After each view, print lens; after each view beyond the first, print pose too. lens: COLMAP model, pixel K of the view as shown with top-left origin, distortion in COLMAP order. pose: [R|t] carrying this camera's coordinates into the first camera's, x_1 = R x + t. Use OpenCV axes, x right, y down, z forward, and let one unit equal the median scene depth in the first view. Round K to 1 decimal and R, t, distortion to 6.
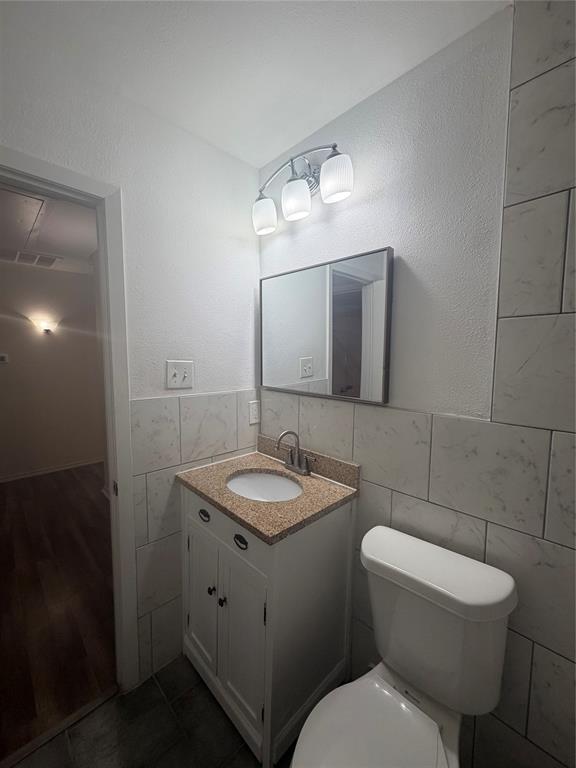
lens RADIAL K [[308.6, 0, 289.0], [0, 308.6, 380.7], [0, 0, 1]] dist [0.000672, -0.000091]
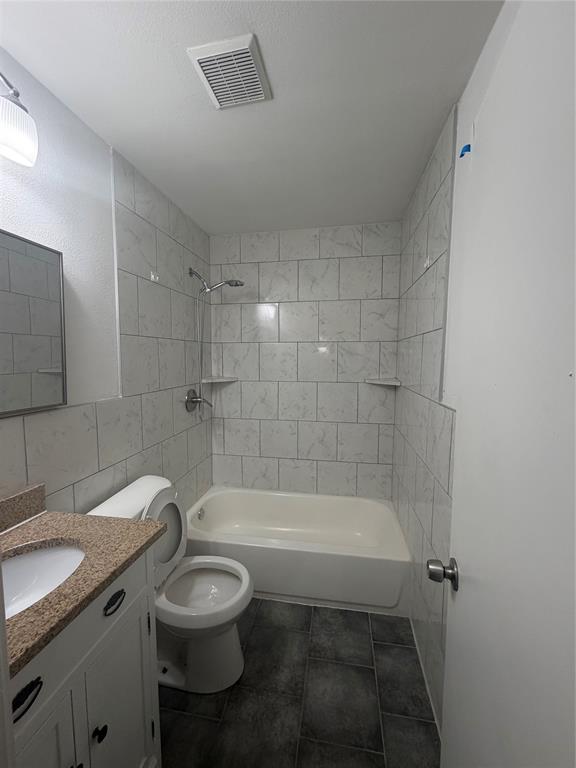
lens RADIAL K [[308.6, 0, 289.3], [0, 308.6, 383.5], [0, 0, 1]] dist [0.000672, -0.000091]
pose [[-0.580580, -0.079424, 0.810320, -1.005369], [0.059881, 0.988371, 0.139779, -0.099923], [-0.811999, 0.129675, -0.569072, 1.029918]]
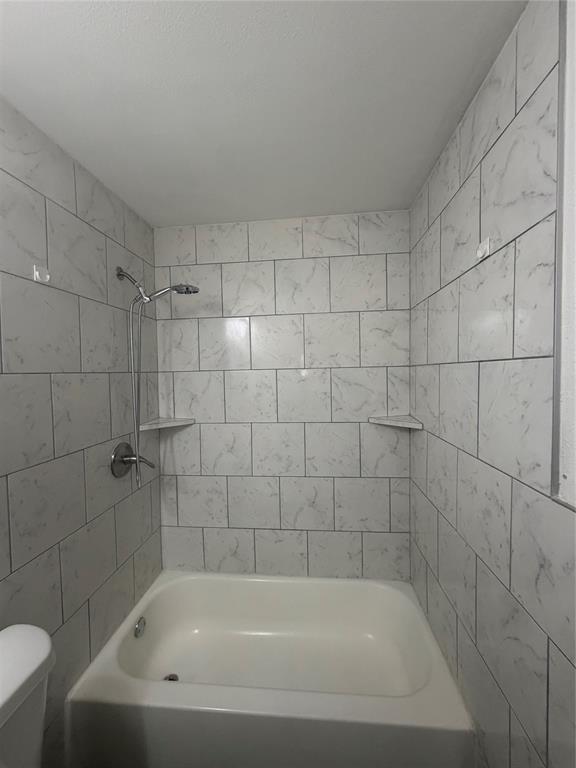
lens RADIAL K [[308.6, 0, 288.4], [0, 308.6, 383.7], [0, 0, 1]] dist [0.000672, -0.000091]
pose [[-0.639672, -0.024156, 0.768268, -0.499492], [0.077145, 0.992442, 0.095437, -0.157487], [-0.764767, 0.120317, -0.632973, 0.663108]]
